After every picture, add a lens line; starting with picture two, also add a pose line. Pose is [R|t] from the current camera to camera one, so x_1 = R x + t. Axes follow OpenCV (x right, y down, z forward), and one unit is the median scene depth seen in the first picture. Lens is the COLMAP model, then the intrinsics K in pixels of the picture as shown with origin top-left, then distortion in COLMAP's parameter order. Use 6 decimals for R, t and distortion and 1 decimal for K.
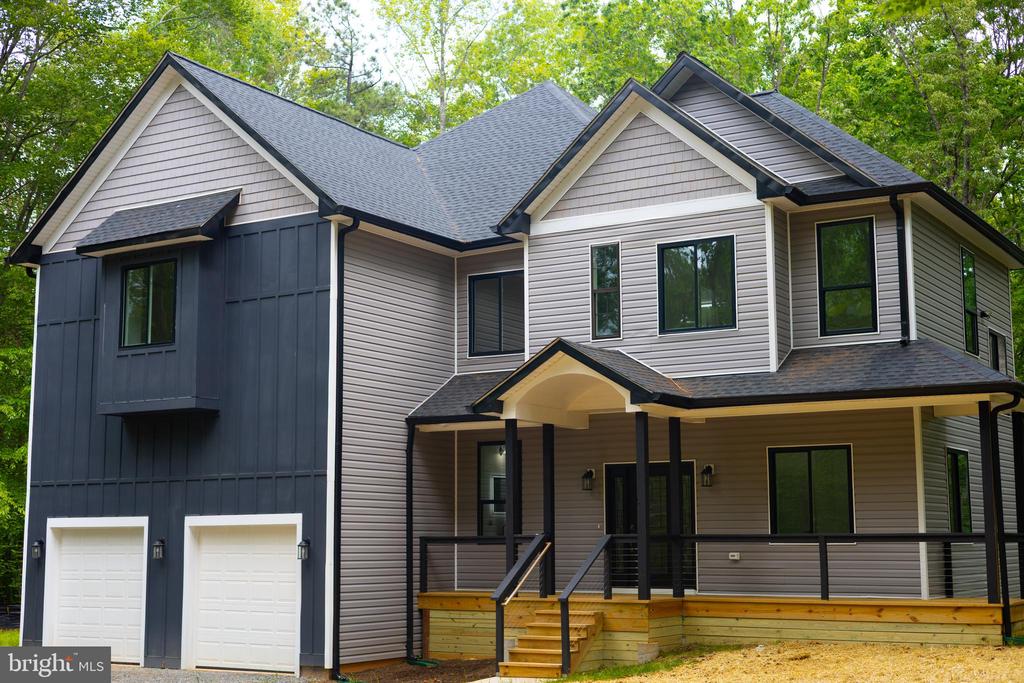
lens RADIAL K [[1416.9, 0, 512.0], [0, 1416.9, 341.5], [0, 0, 1]] dist [0.020078, -0.036304]
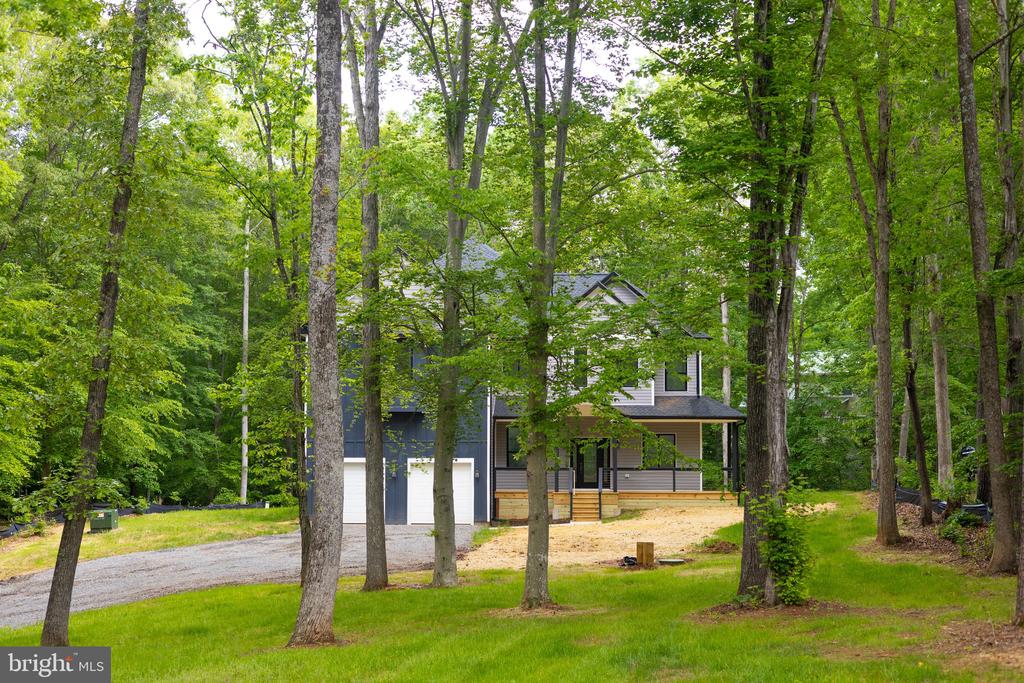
lens RADIAL K [[1411.7, 0, 512.0], [0, 1411.7, 341.5], [0, 0, 1]] dist [0.007428, 0.065269]
pose [[0.878735, 0.044327, 0.475247, -1.200410], [-0.073328, 0.996396, 0.042648, -0.175485], [-0.471644, -0.072325, 0.878818, -1.075515]]
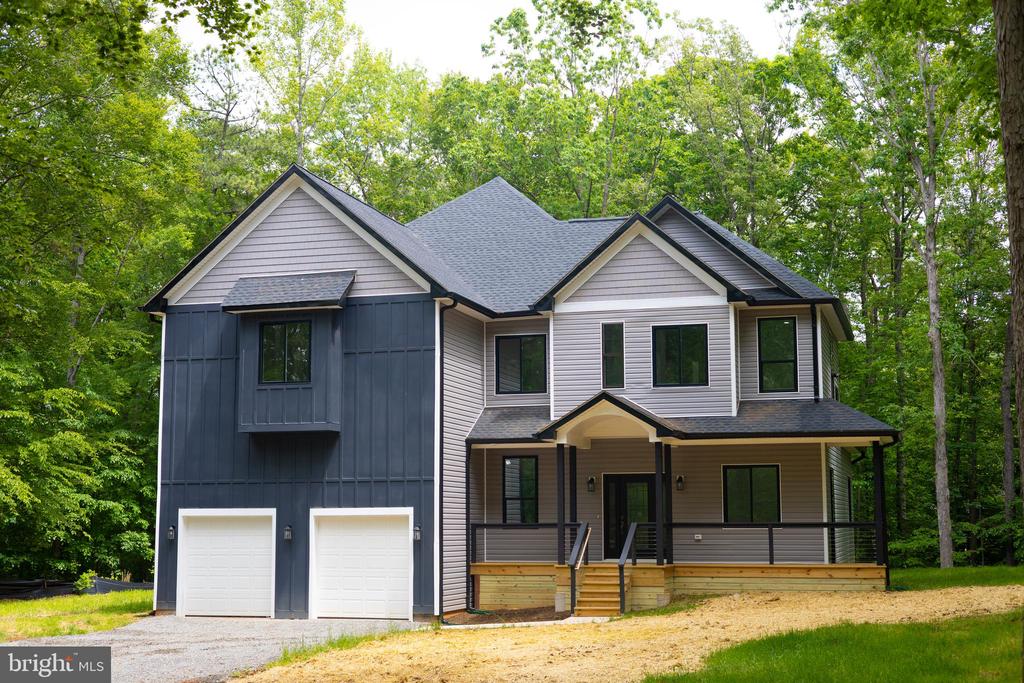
lens RADIAL K [[1411.7, 0, 512.0], [0, 1411.7, 341.5], [0, 0, 1]] dist [0.007428, 0.065269]
pose [[0.965063, 0.034809, 0.259694, -0.415992], [-0.037677, 0.999272, 0.006070, -0.055398], [-0.259294, -0.015642, 0.965672, -0.377945]]
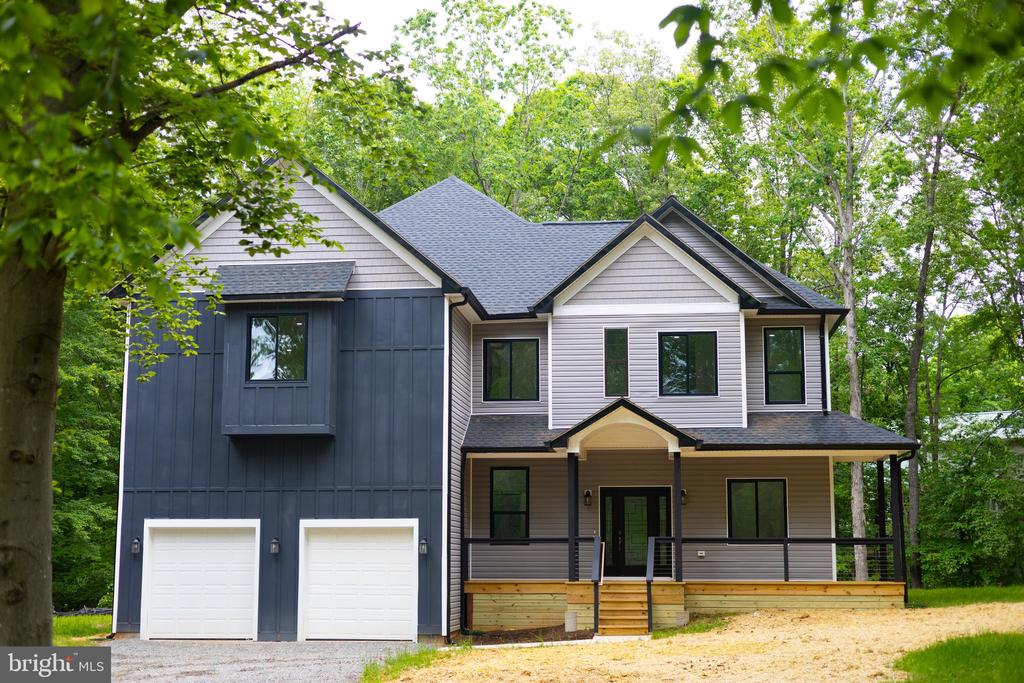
lens RADIAL K [[1437.7, 0, 512.0], [0, 1437.7, 341.5], [0, 0, 1]] dist [0.008590, 0.035304]
pose [[0.905882, 0.069067, 0.417861, -0.622380], [-0.064152, 0.997606, -0.025815, -0.012828], [-0.418643, -0.003421, 0.908144, -0.236575]]
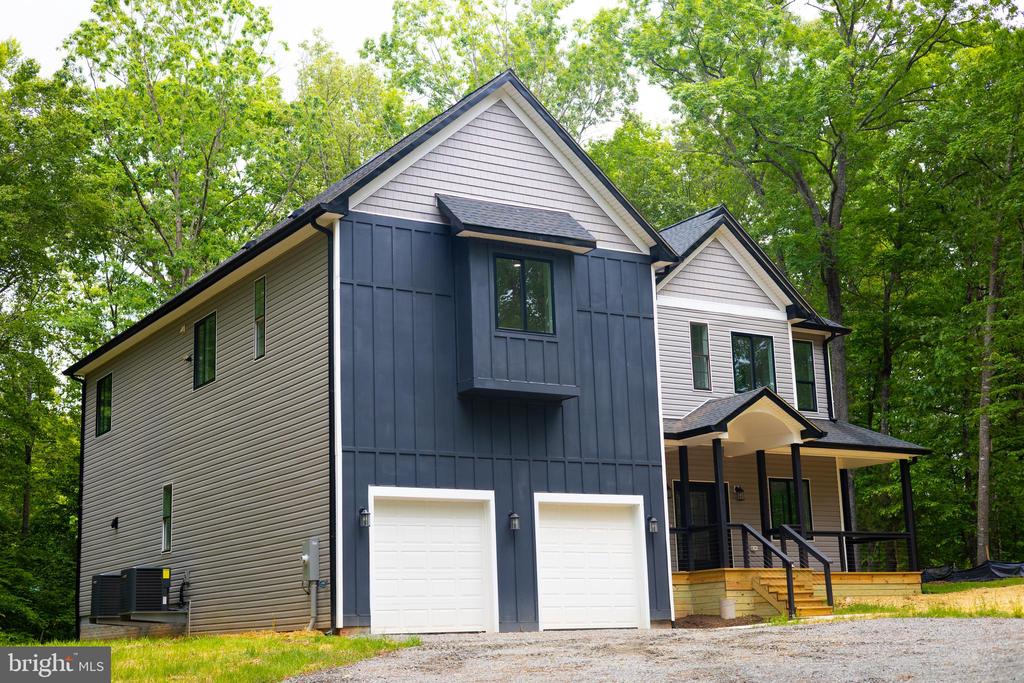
lens RADIAL K [[1411.7, 0, 512.0], [0, 1411.7, 341.5], [0, 0, 1]] dist [0.007428, 0.065269]
pose [[0.441884, 0.179076, 0.879017, -1.257575], [-0.093961, 0.983722, -0.153172, 0.183152], [-0.892138, -0.014909, 0.451517, 0.543608]]
